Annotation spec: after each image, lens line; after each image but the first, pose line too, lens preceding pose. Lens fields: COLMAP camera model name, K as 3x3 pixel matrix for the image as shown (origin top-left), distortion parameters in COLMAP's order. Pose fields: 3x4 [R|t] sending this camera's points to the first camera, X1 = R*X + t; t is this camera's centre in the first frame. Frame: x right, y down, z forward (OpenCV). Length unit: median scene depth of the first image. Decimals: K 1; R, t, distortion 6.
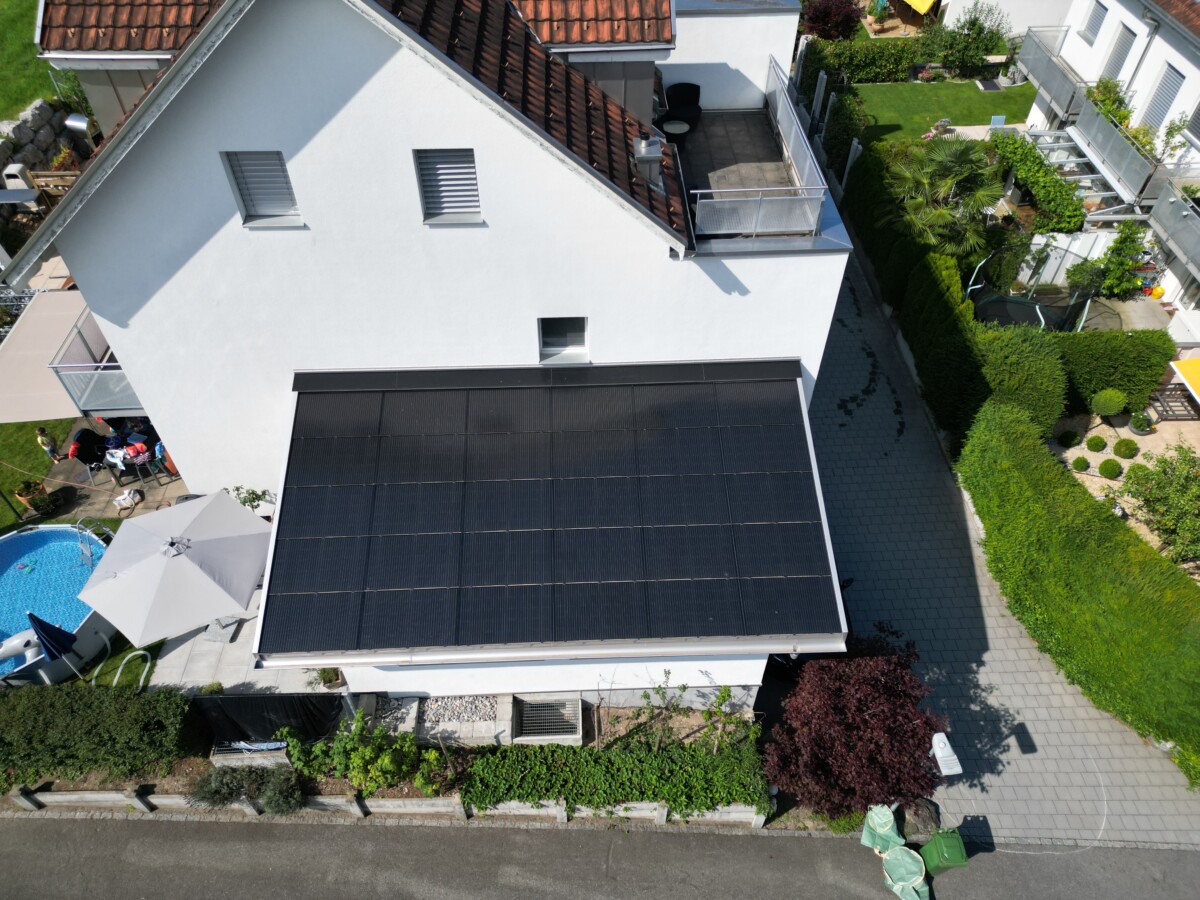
lens RADIAL K [[846.4, 0, 595.0], [0, 846.4, 442.8], [0, 0, 1]] dist [0.014757, -0.006338]
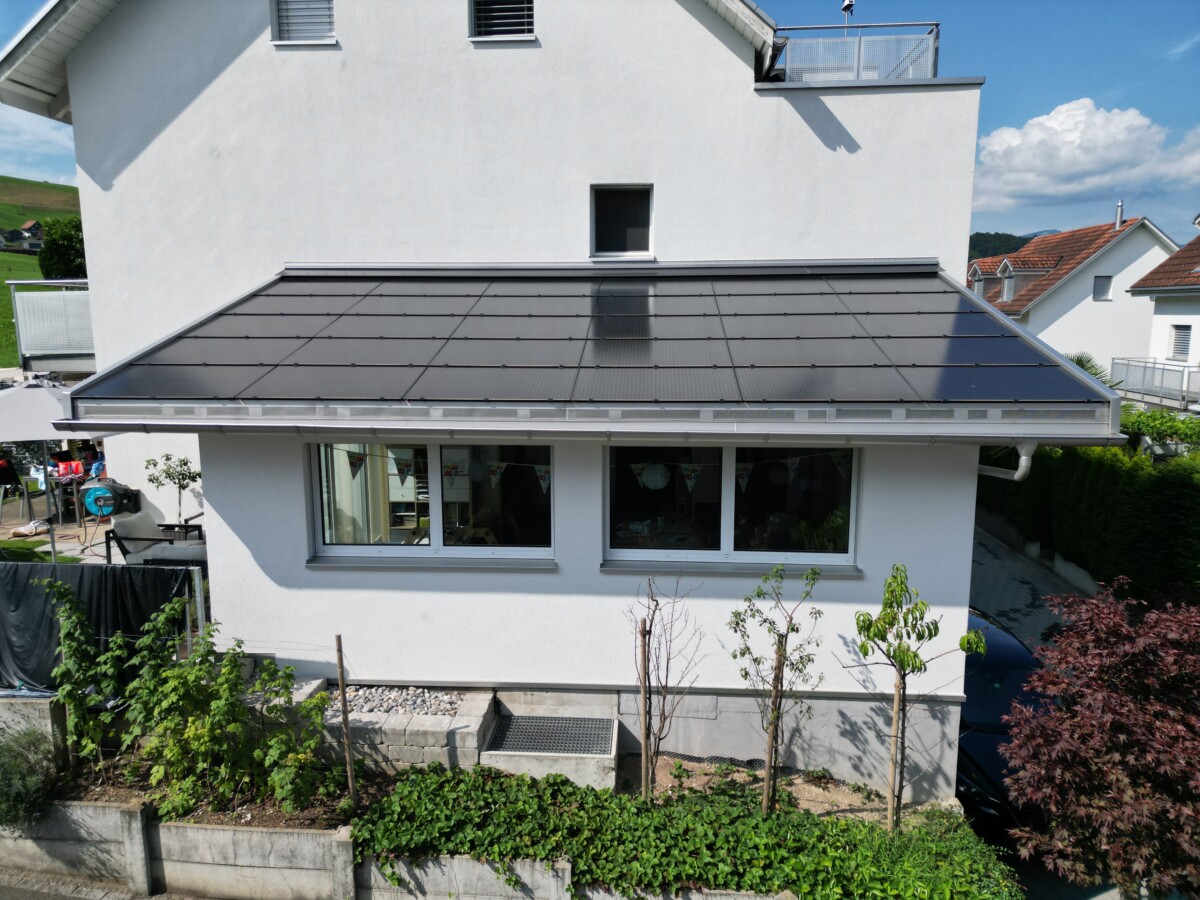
lens RADIAL K [[846.4, 0, 595.0], [0, 846.4, 442.8], [0, 0, 1]] dist [0.014757, -0.006338]
pose [[0.994484, 0.017506, -0.103419, 0.021981], [-0.076447, 0.796062, -0.600368, 0.515933], [0.071818, 0.604962, 0.793009, 0.497503]]
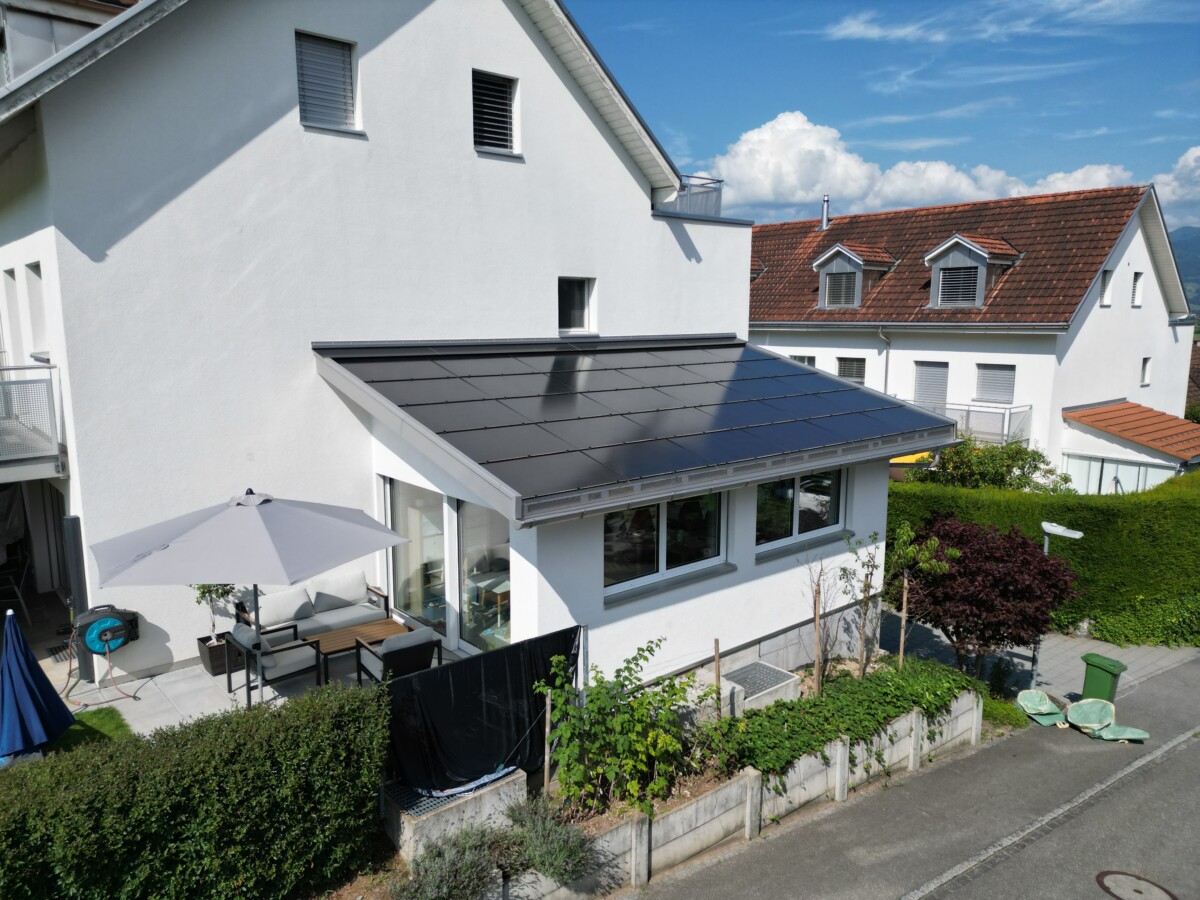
lens RADIAL K [[846.4, 0, 595.0], [0, 846.4, 442.8], [0, 0, 1]] dist [0.014757, -0.006338]
pose [[0.785569, -0.089987, 0.612196, -0.646667], [0.444930, 0.769716, -0.457793, 0.468293], [-0.430021, 0.632013, 0.644703, 0.448025]]
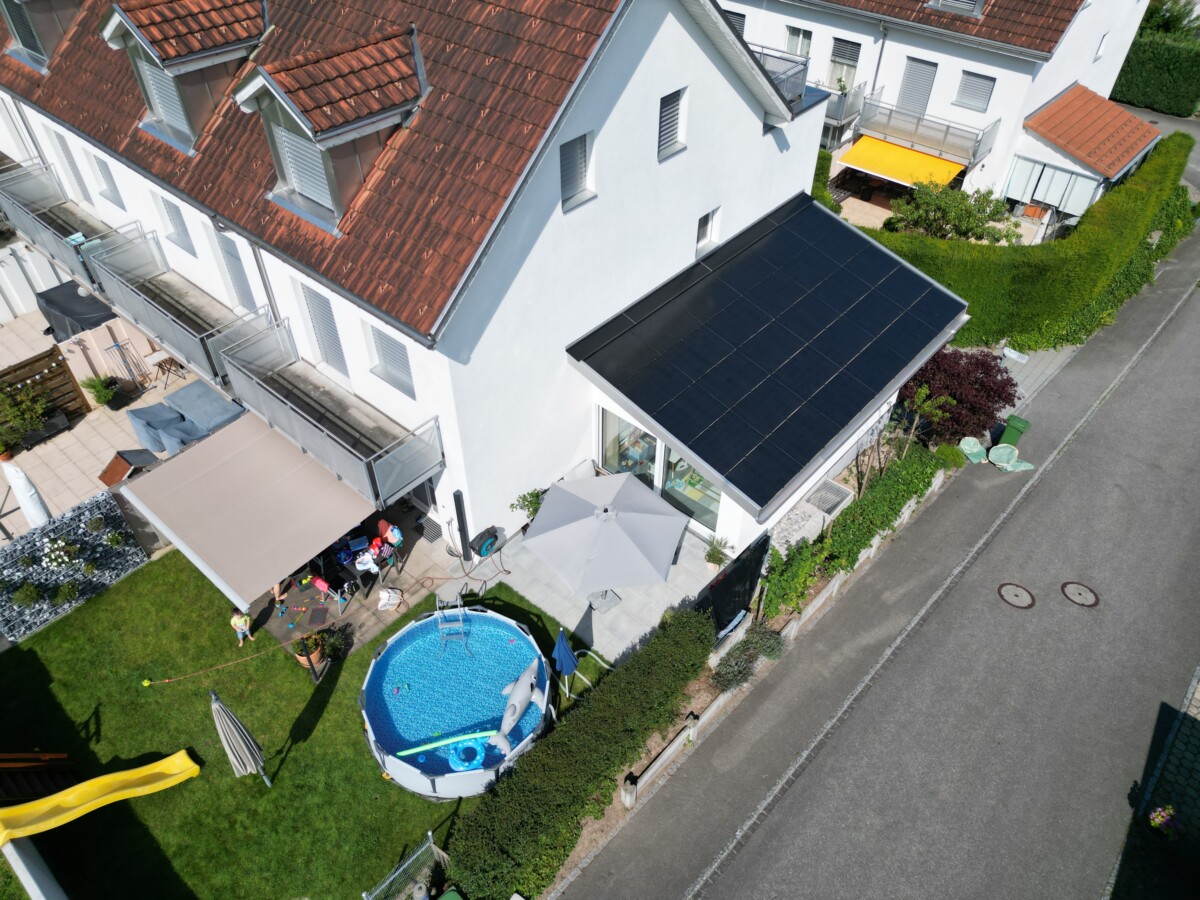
lens RADIAL K [[836.3, 0, 600.0], [0, 836.3, 450.0], [0, 0, 1]] dist [0.083618, -0.105823]
pose [[0.687740, -0.492367, 0.533468, -1.003781], [0.520929, 0.846519, 0.109722, -0.068593], [-0.505614, 0.202439, 0.838673, 0.068729]]
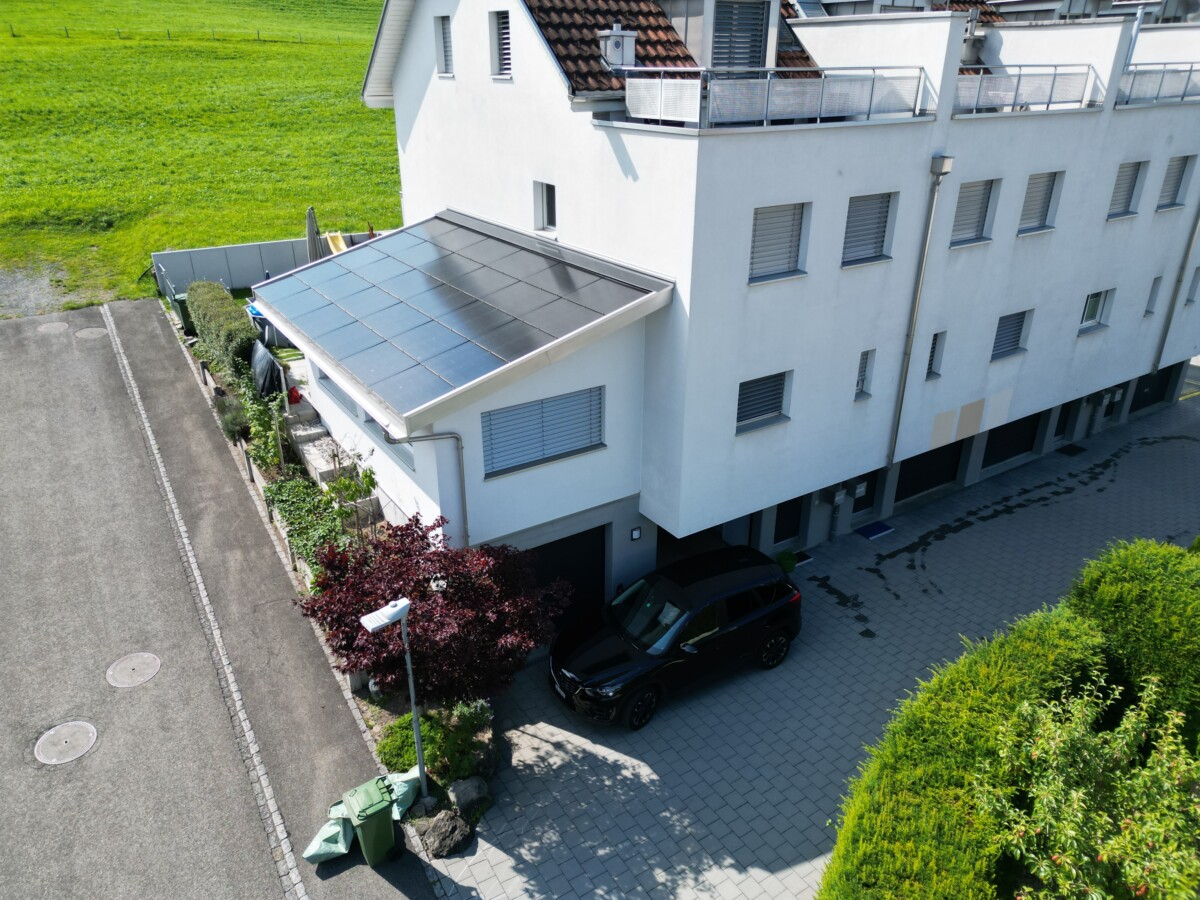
lens RADIAL K [[846.4, 0, 595.0], [0, 846.4, 442.8], [0, 0, 1]] dist [0.014757, -0.006338]
pose [[0.515716, 0.352727, -0.780782, 1.001824], [-0.621059, 0.781683, -0.057084, 0.148162], [0.590189, 0.514350, 0.622190, 0.487959]]
